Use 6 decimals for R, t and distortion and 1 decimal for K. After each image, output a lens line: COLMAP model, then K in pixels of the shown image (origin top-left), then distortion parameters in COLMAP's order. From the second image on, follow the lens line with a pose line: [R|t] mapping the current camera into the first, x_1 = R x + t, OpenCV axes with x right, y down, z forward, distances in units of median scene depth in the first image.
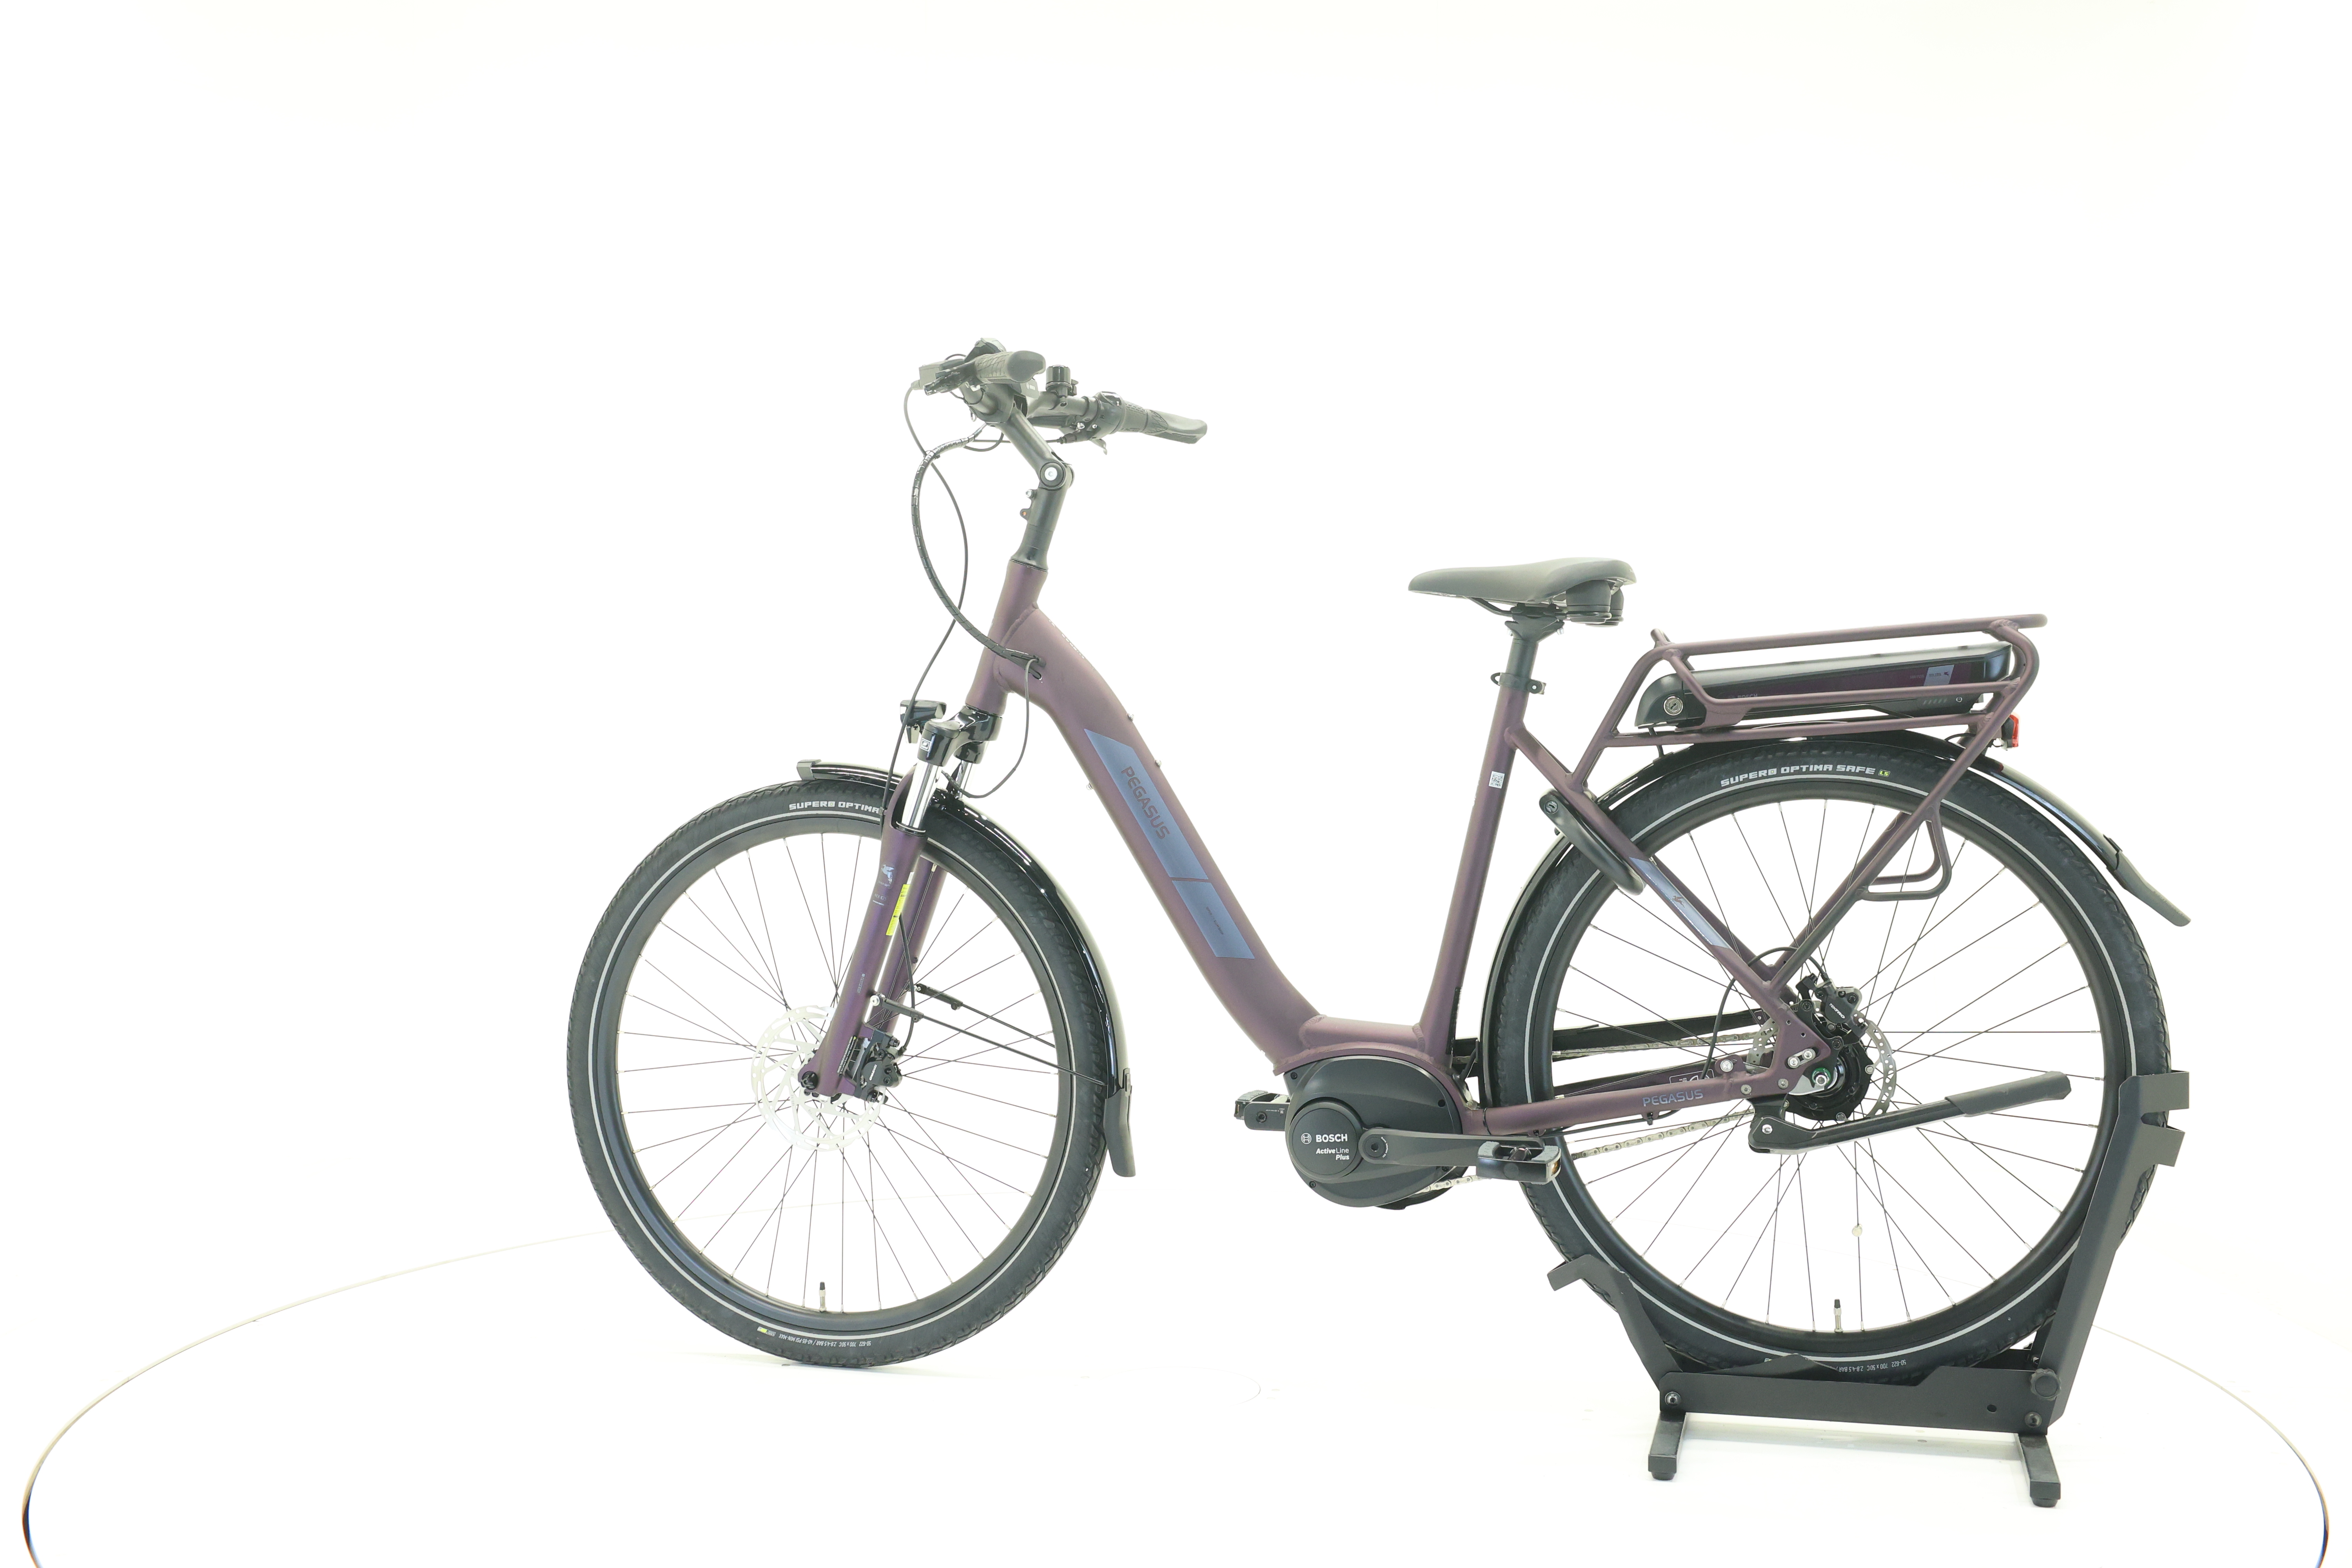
lens RADIAL K [[2481.7, 0, 1178.7], [0, 2481.7, 775.7], [0, 0, 1]] dist [0.003557, 0.000000]
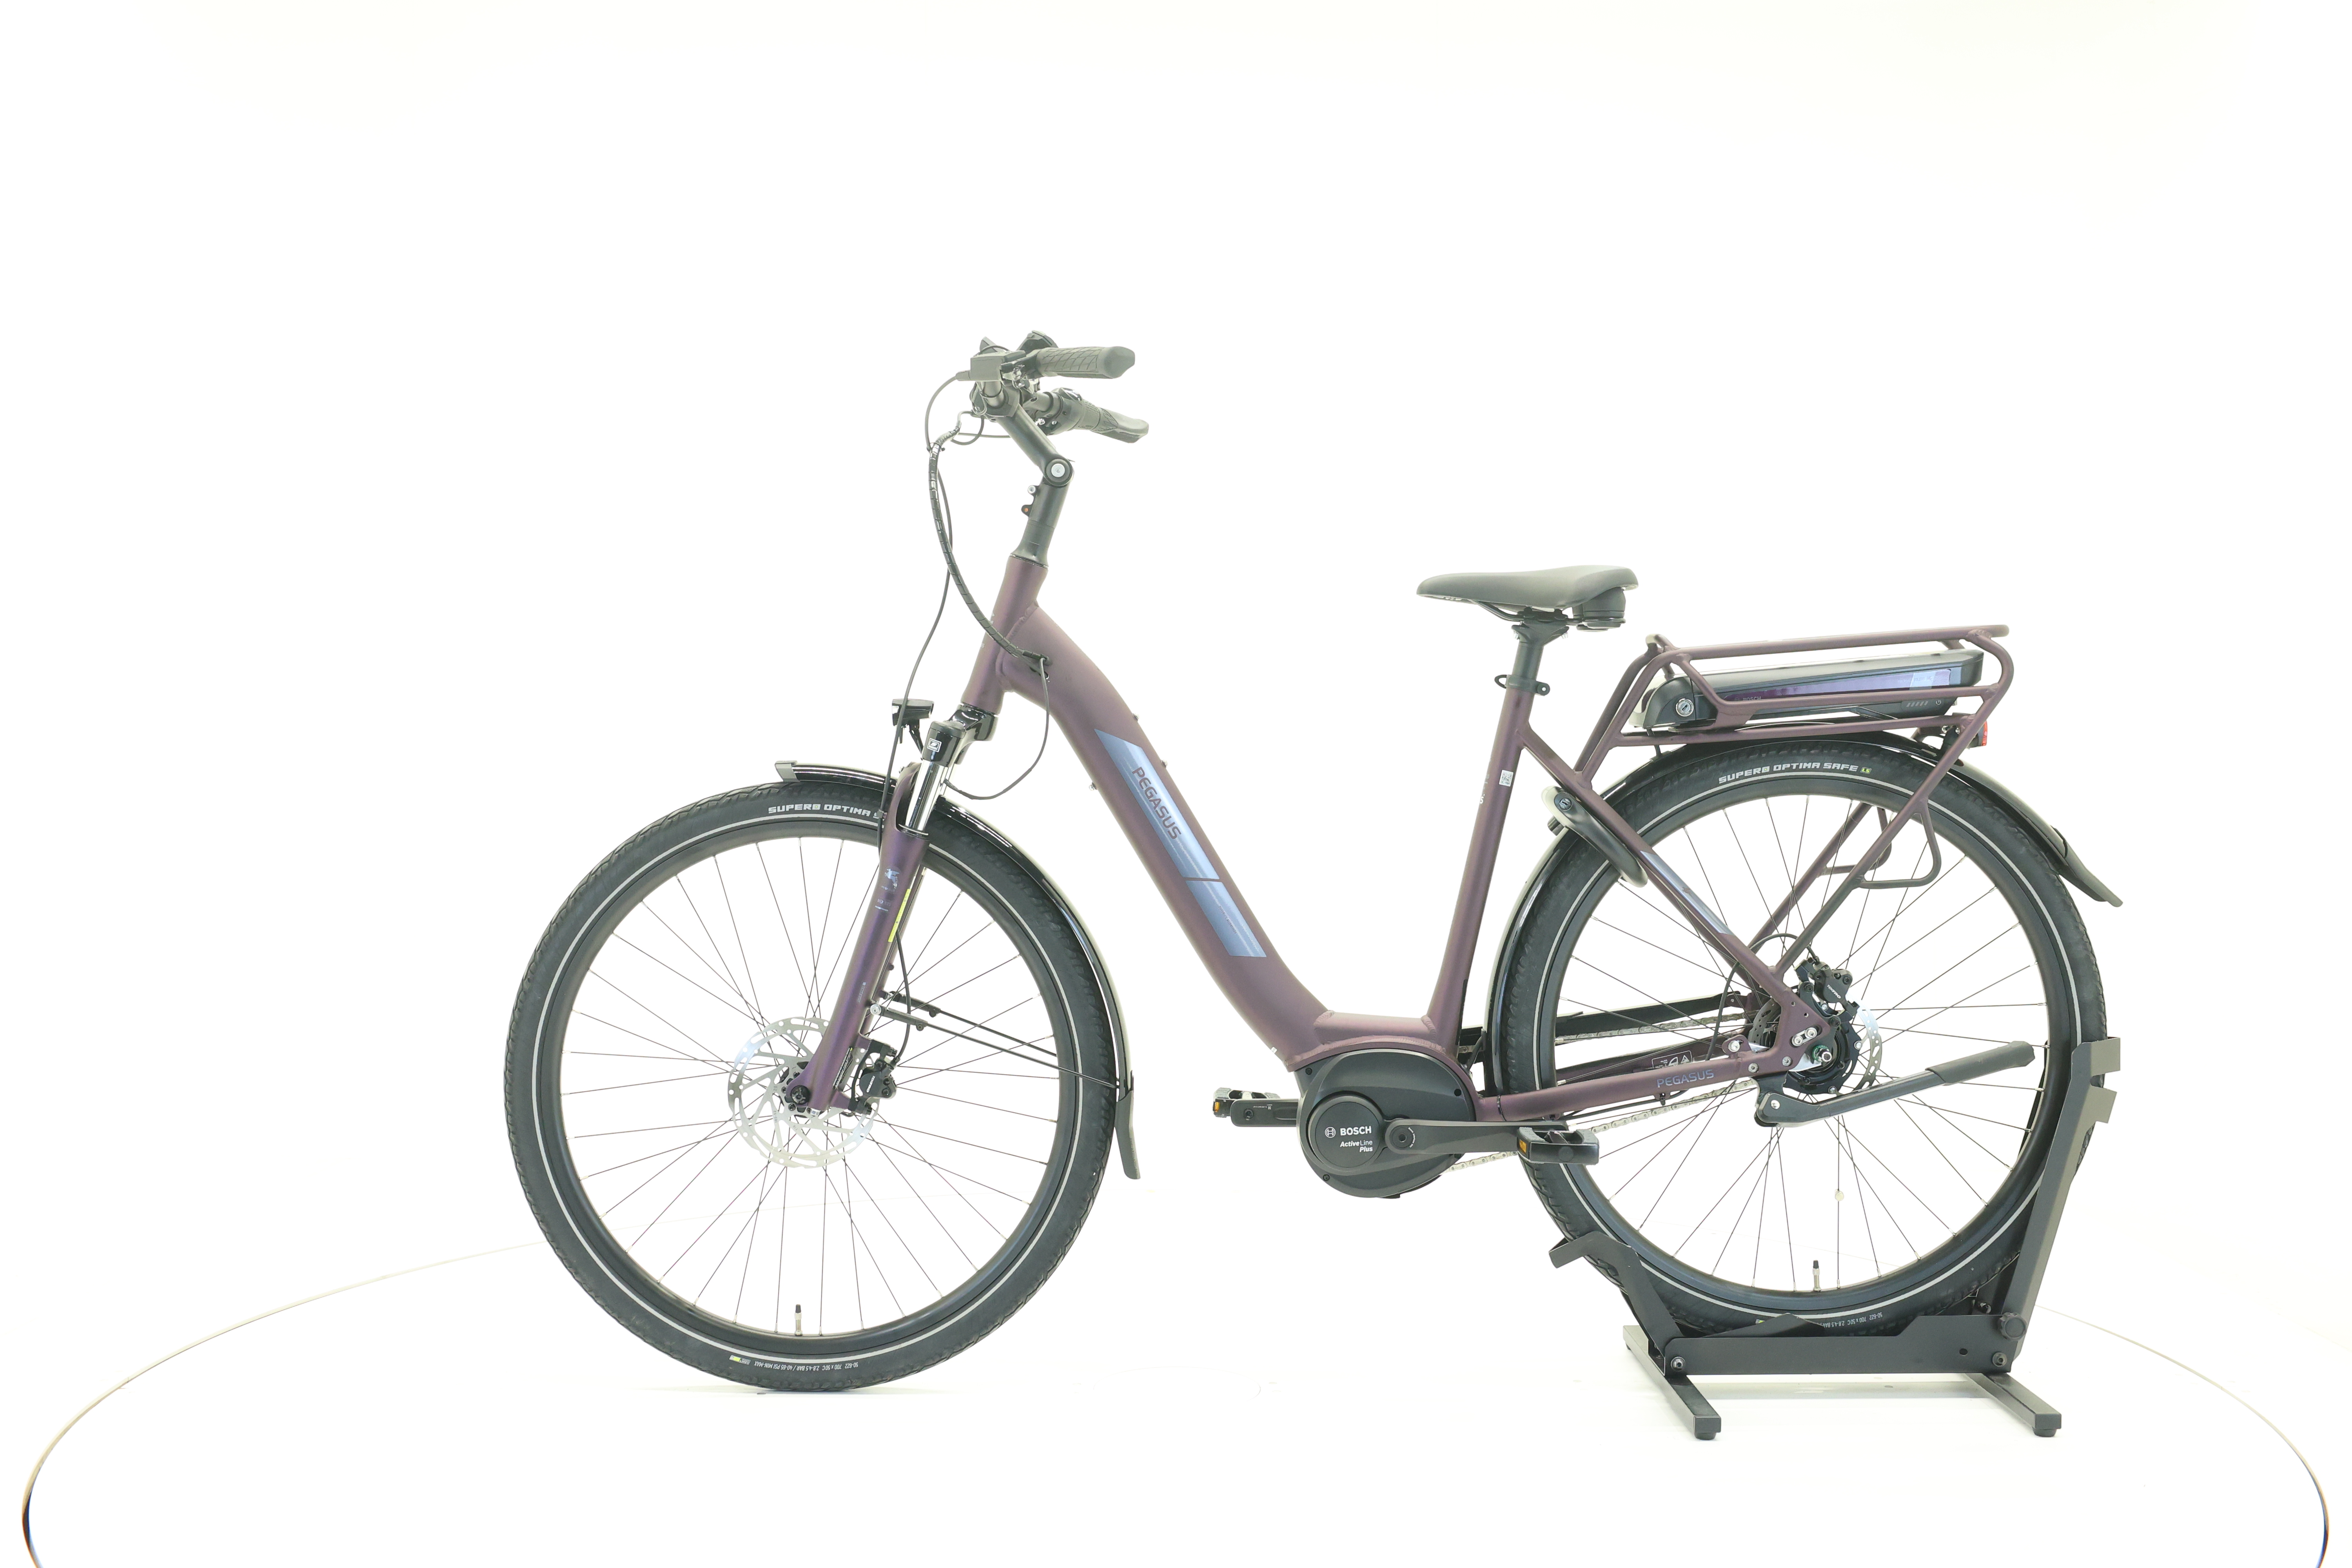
lens RADIAL K [[2481.7, 0, 1175.1], [0, 2481.7, 777.0], [0, 0, 1]] dist [0.003557, 0.000000]
pose [[0.963731, -0.004895, 0.266830, -0.275062], [0.004596, 0.999988, 0.001746, -0.001319], [-0.266836, -0.000456, 0.963742, 0.037403]]
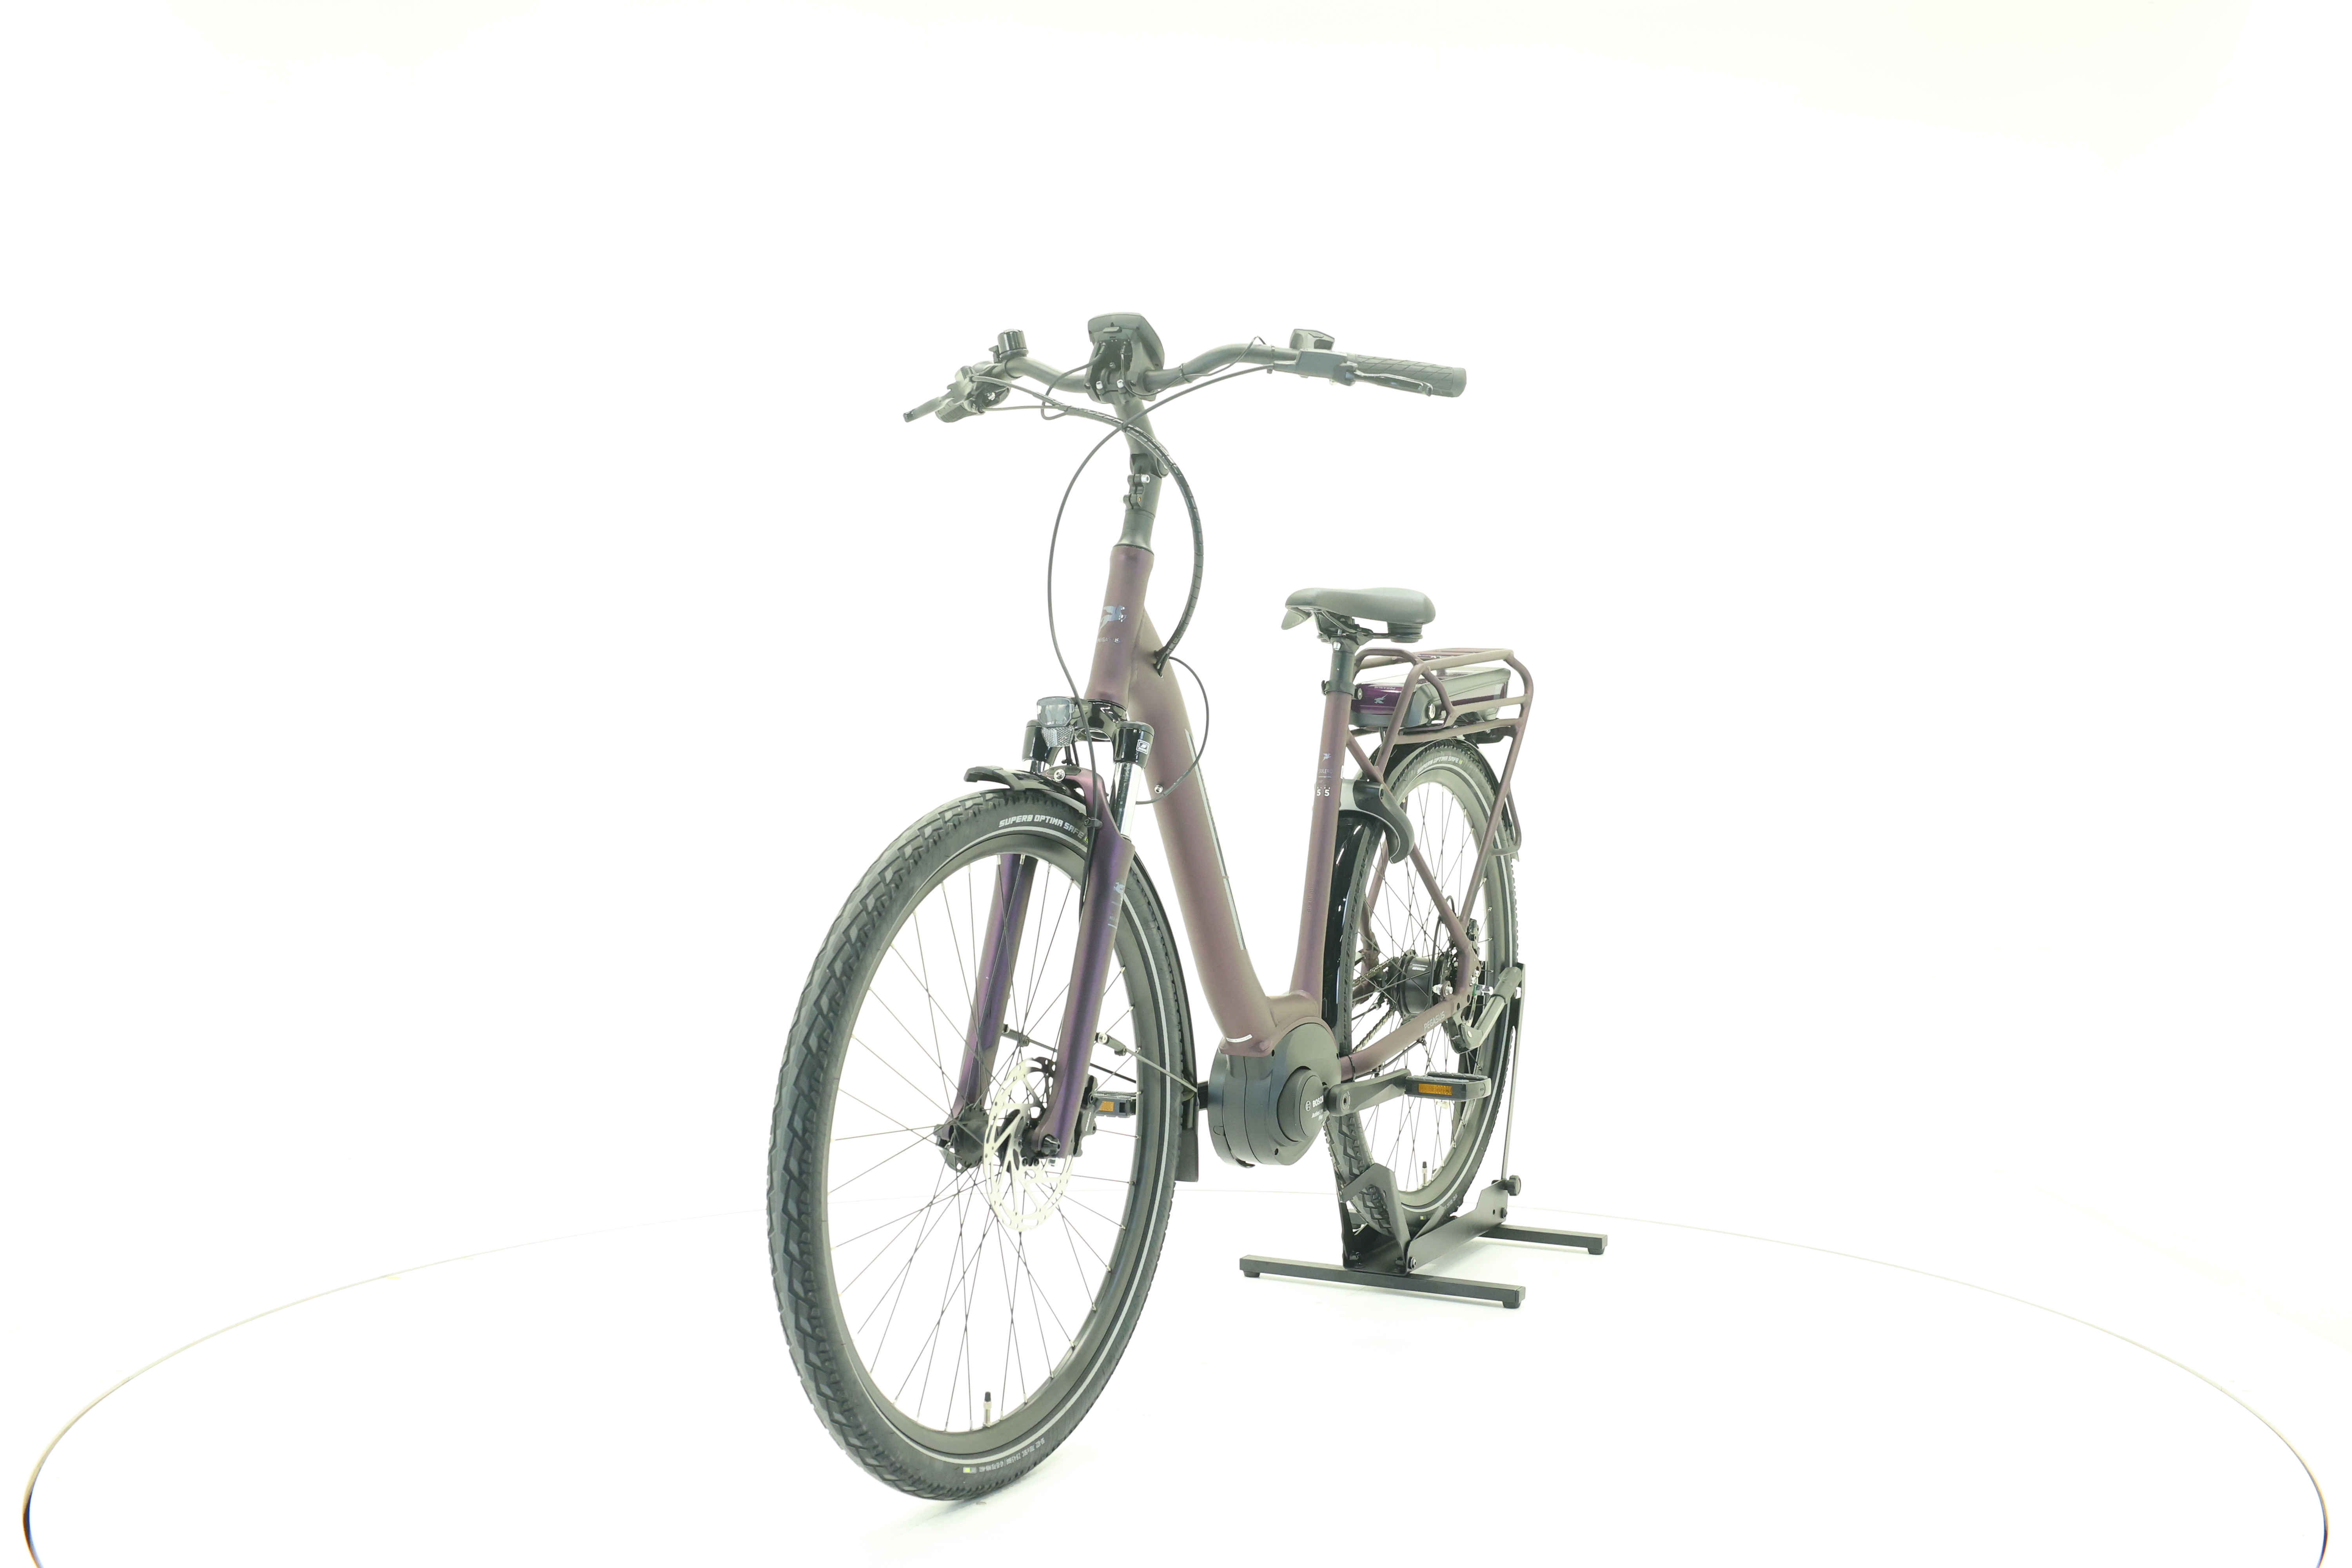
lens RADIAL K [[2481.7, 0, 1184.1], [0, 2481.7, 784.9], [0, 0, 1]] dist [0.003557, 0.000000]
pose [[0.214355, -0.023058, 0.976484, -1.000558], [0.014340, 0.999688, 0.020458, -0.017206], [-0.976651, 0.009618, 0.214619, 0.803509]]
